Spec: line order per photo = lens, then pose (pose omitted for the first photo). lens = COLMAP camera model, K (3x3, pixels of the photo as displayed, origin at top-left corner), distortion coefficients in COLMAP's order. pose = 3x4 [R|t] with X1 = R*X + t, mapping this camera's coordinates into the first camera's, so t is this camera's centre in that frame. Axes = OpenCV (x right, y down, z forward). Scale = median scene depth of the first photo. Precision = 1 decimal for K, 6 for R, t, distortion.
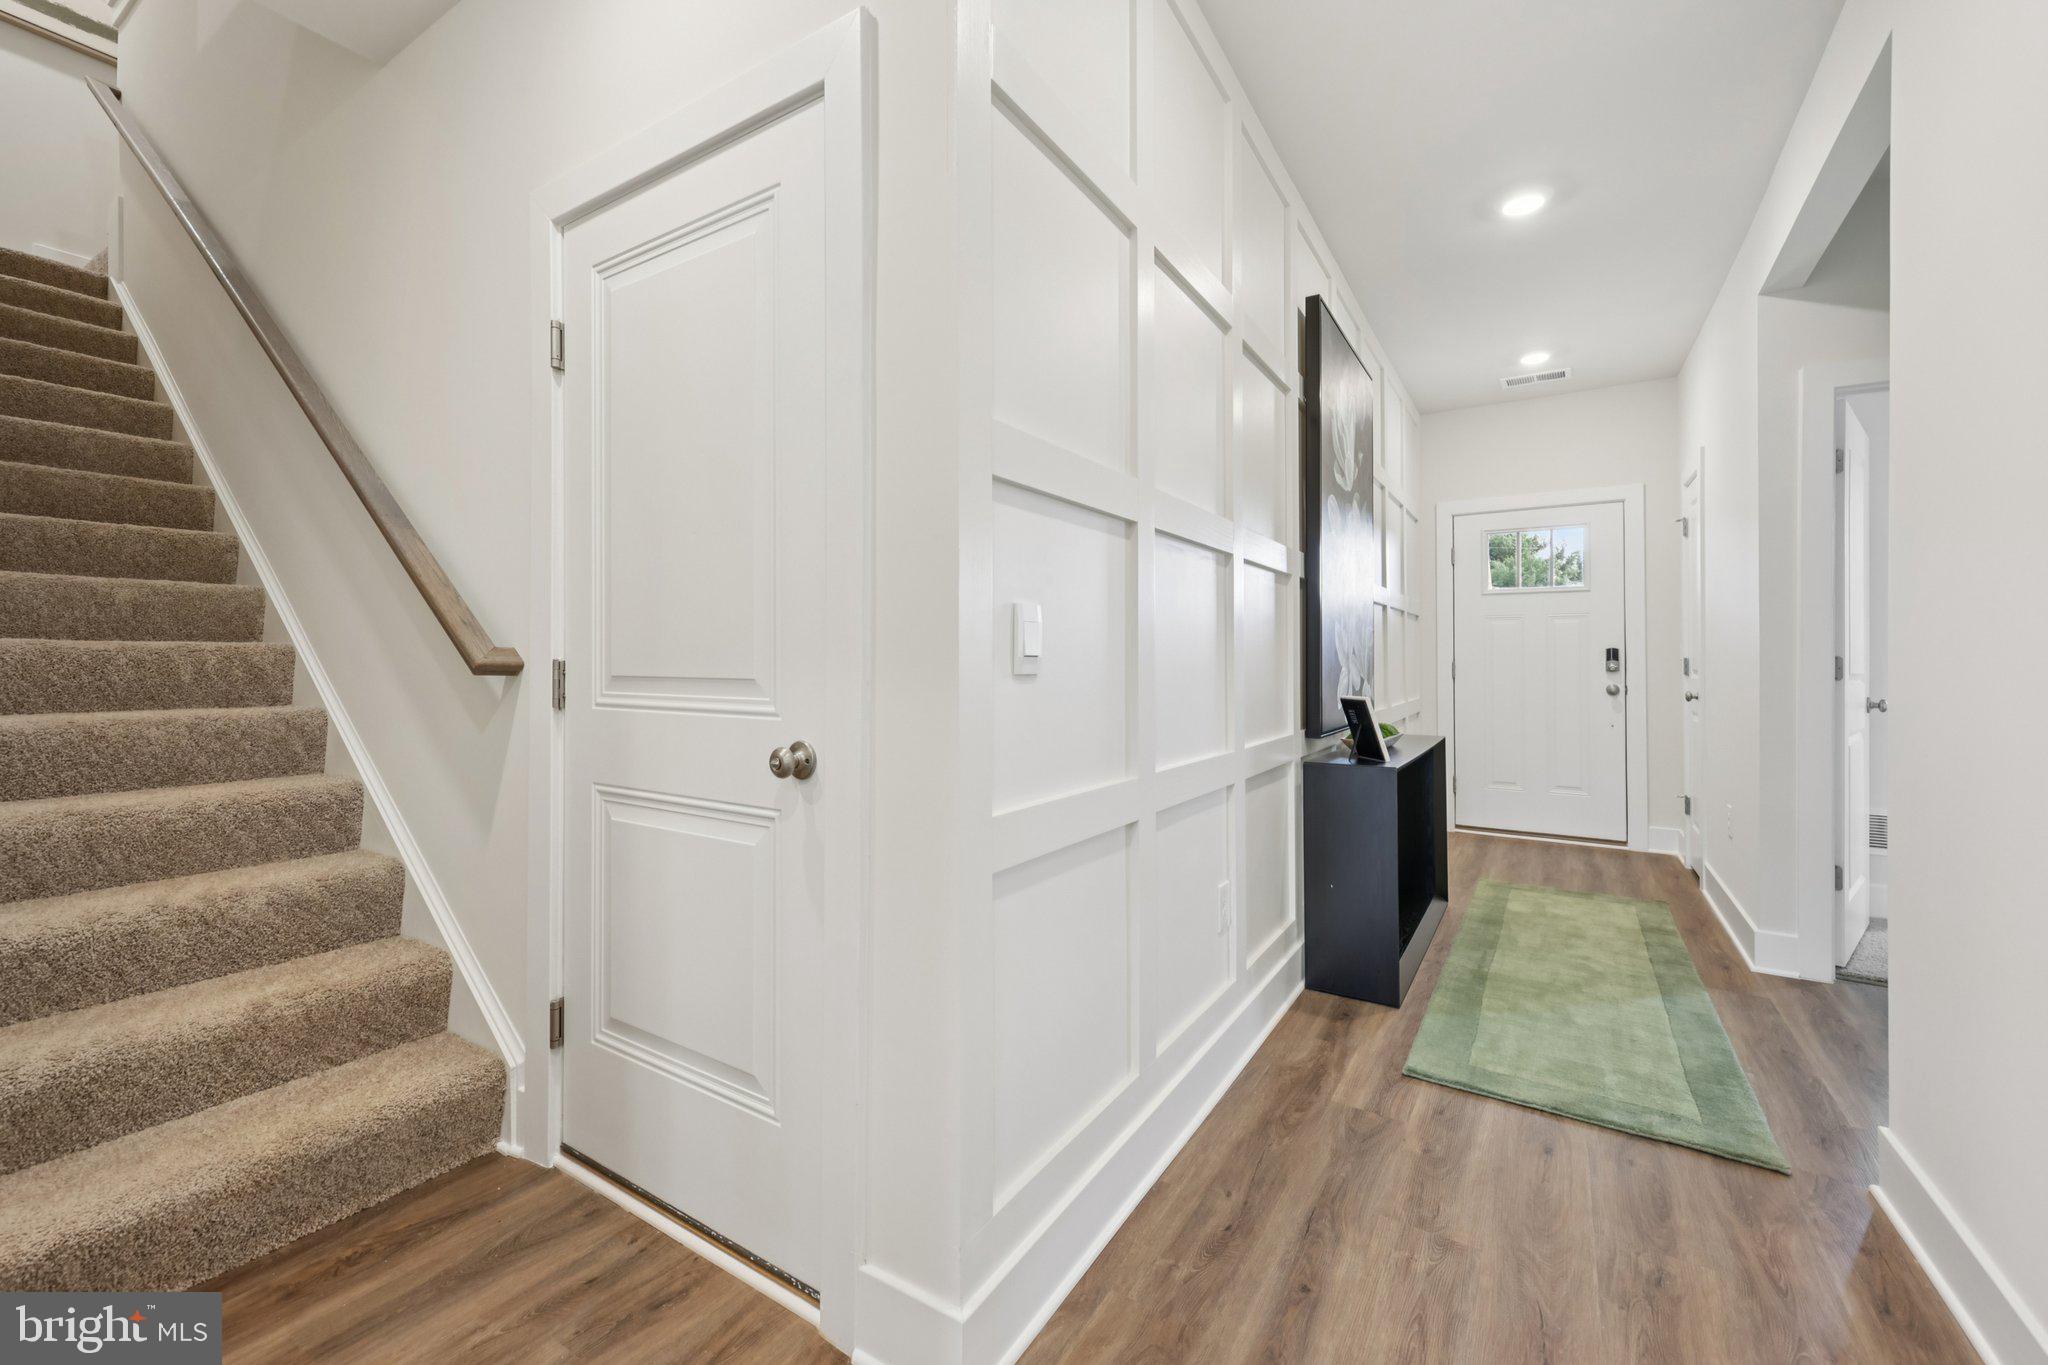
lens RADIAL K [[831.5, 0, 1032.0], [0, 831.5, 667.3], [0, 0, 1]] dist [-0.000993, 0.000310]
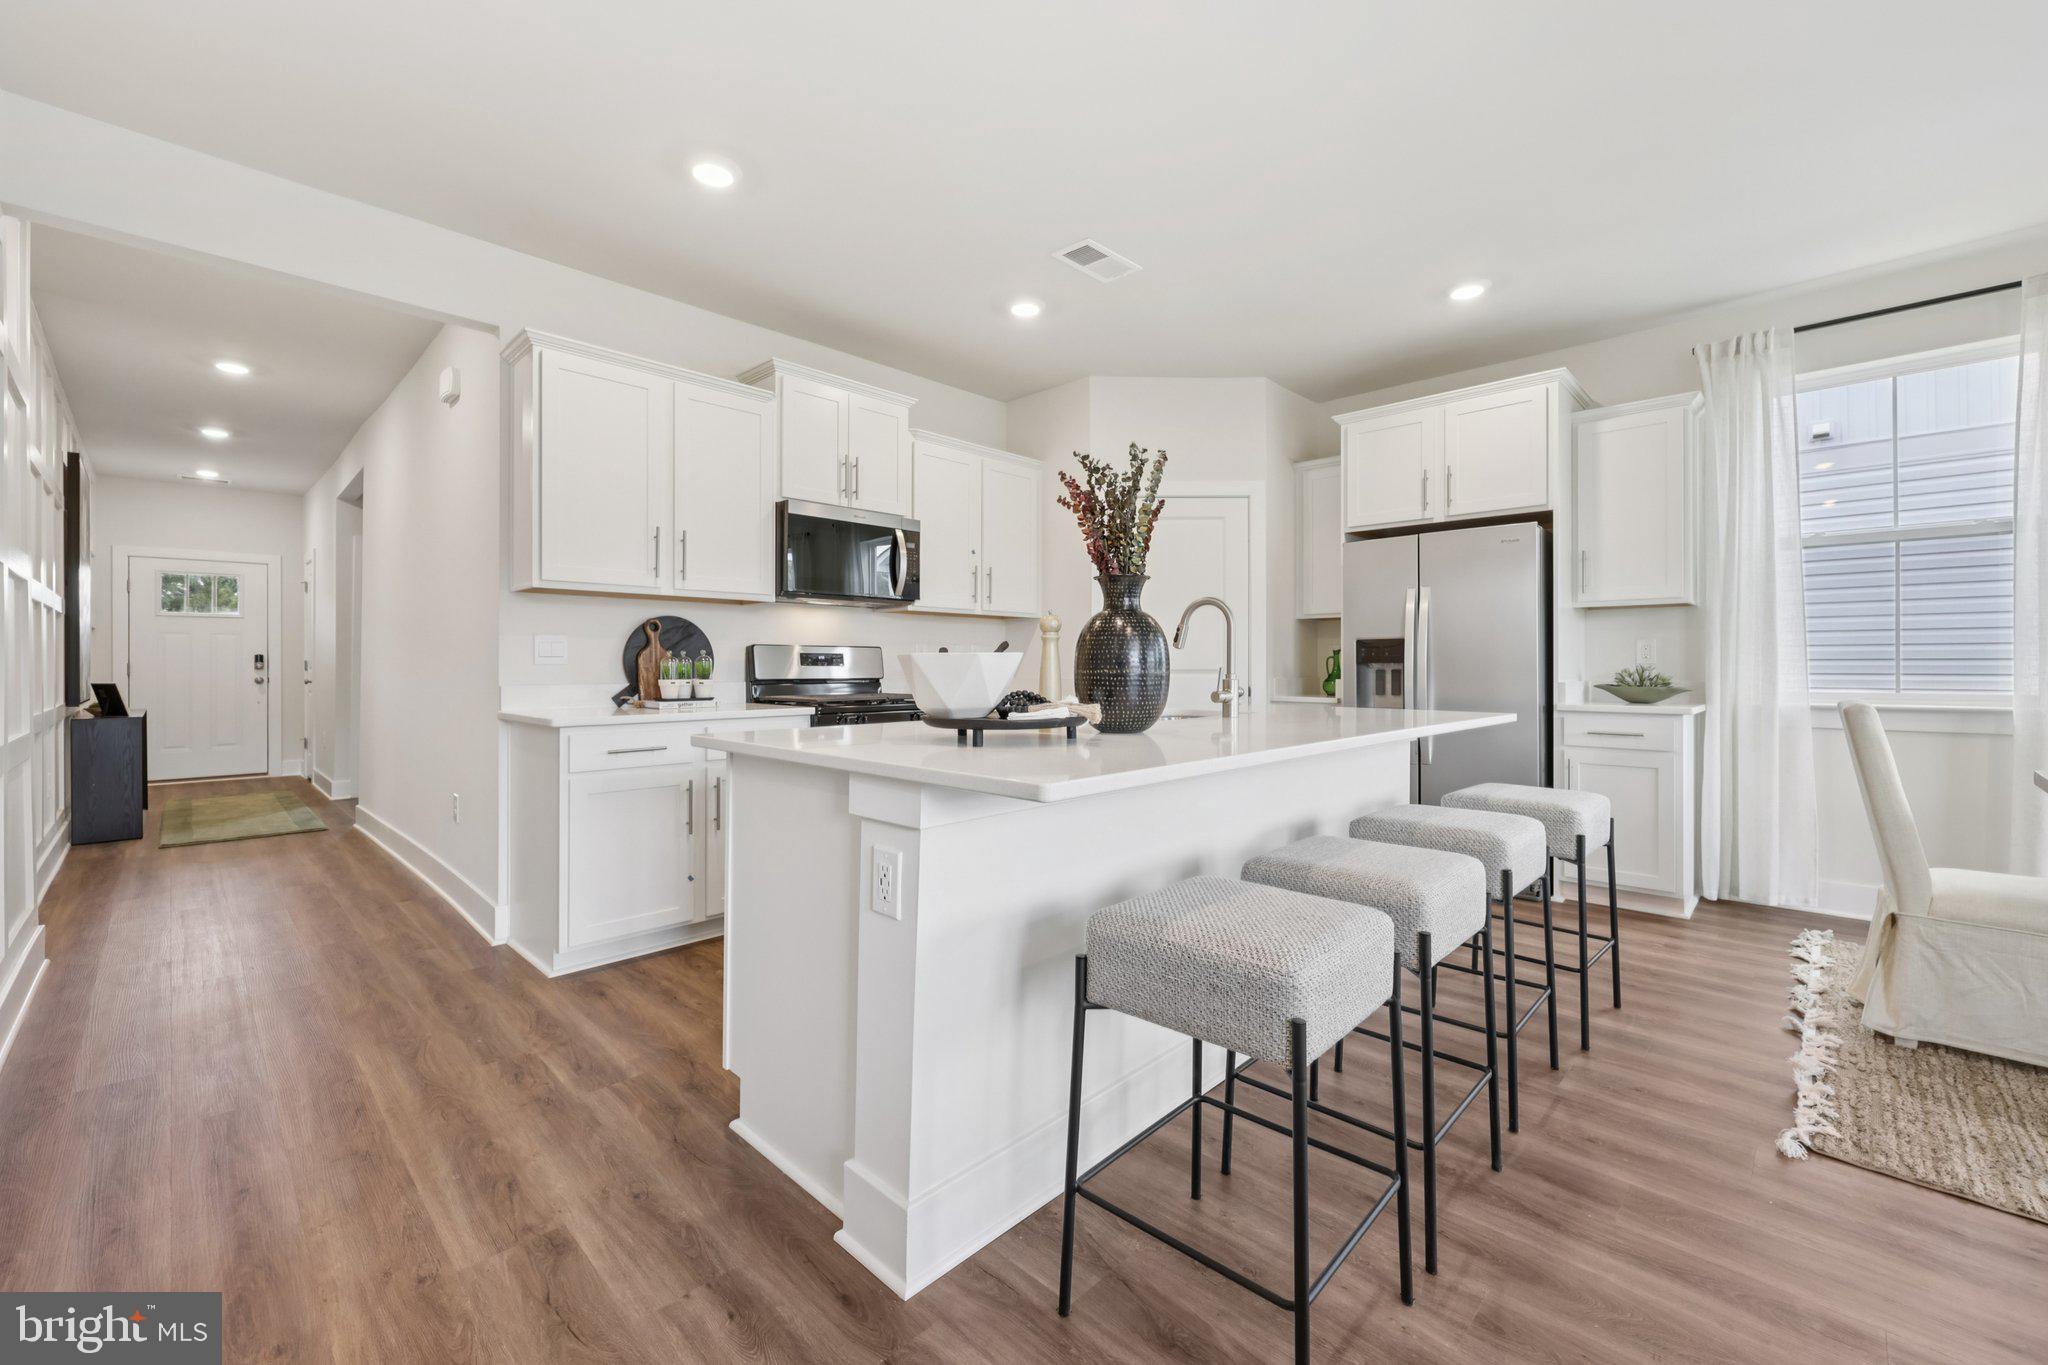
lens RADIAL K [[831.5, 0, 1032.0], [0, 831.5, 667.3], [0, 0, 1]] dist [-0.000993, 0.000310]
pose [[0.202176, 0.003438, 0.979343, -0.693065], [-0.005765, 0.999981, -0.002321, -0.003757], [-0.979332, -0.005177, 0.202192, -0.954292]]
